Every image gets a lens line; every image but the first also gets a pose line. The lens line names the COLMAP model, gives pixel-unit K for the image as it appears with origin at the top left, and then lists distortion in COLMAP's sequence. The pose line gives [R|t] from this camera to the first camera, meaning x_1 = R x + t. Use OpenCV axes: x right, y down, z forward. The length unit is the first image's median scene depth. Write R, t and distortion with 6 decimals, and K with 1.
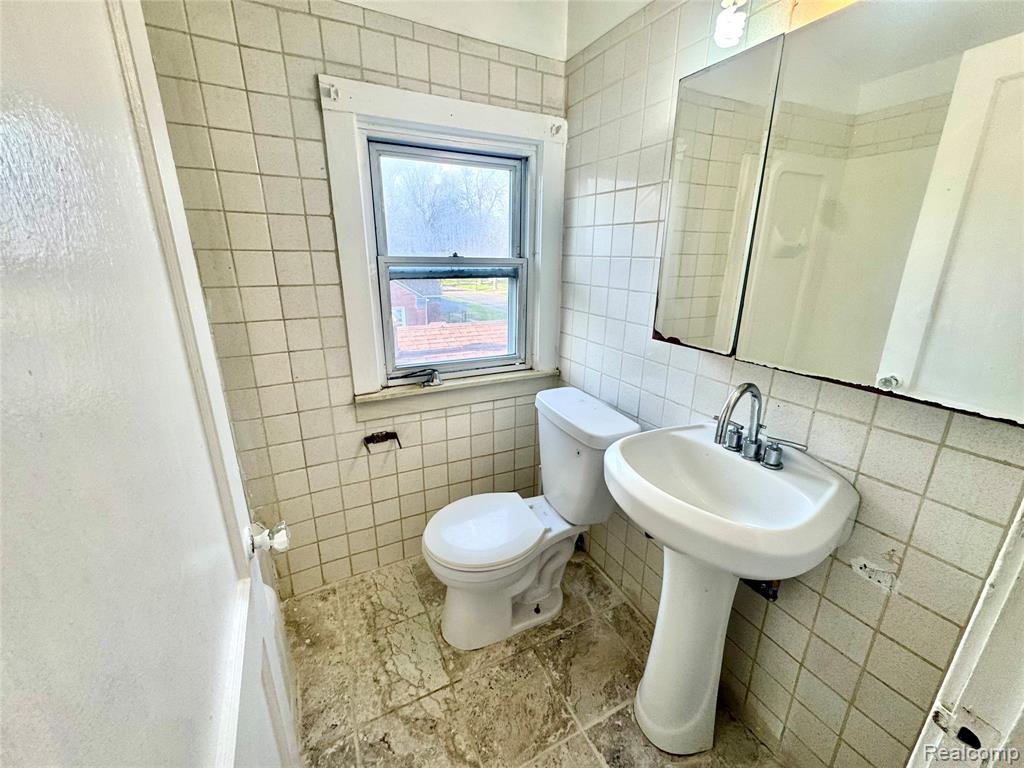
lens RADIAL K [[411.4, 0, 510.9], [0, 411.4, 384.4], [0, 0, 1]] dist [-0.004208, 0.000362]
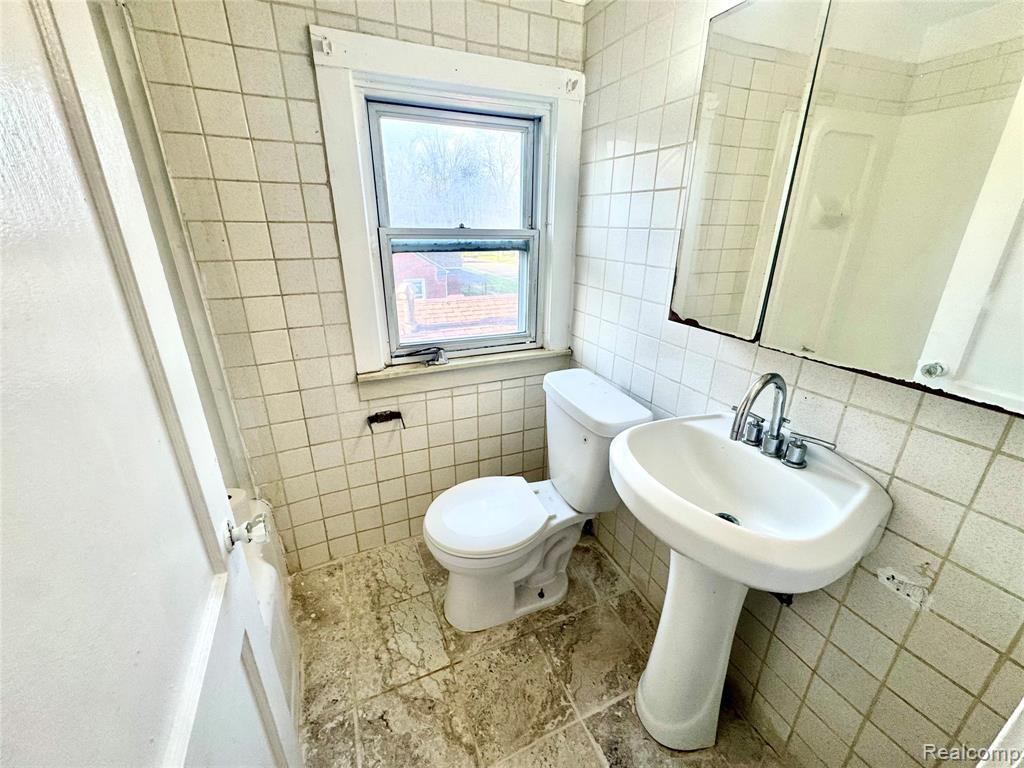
lens RADIAL K [[411.4, 0, 511.5], [0, 411.4, 384.4], [0, 0, 1]] dist [-0.004208, 0.000362]
pose [[0.998742, 0.017436, -0.047006, 0.034371], [-0.014364, 0.997787, 0.064916, -0.018793], [0.048034, -0.064159, 0.996783, 0.051425]]
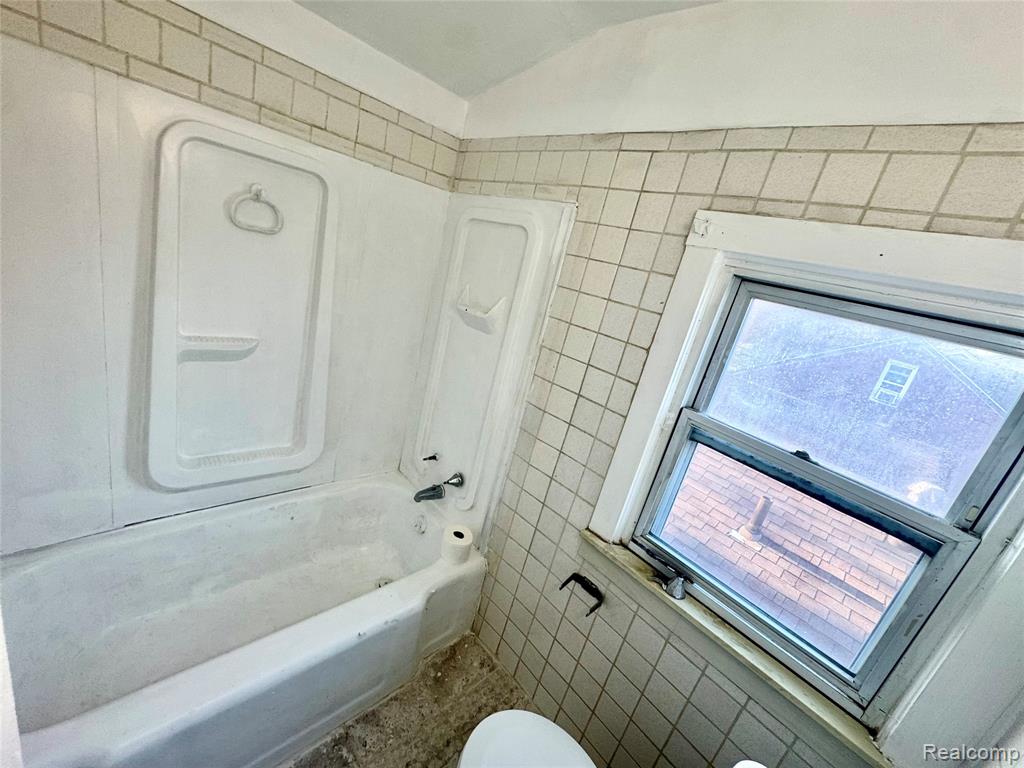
lens RADIAL K [[411.4, 0, 509.9], [0, 411.4, 383.3], [0, 0, 1]] dist [-0.004208, 0.000362]
pose [[0.270995, 0.332916, -0.903177, 0.312796], [-0.504346, 0.848292, 0.161358, -0.333531], [0.819877, 0.411786, 0.397787, 0.413474]]
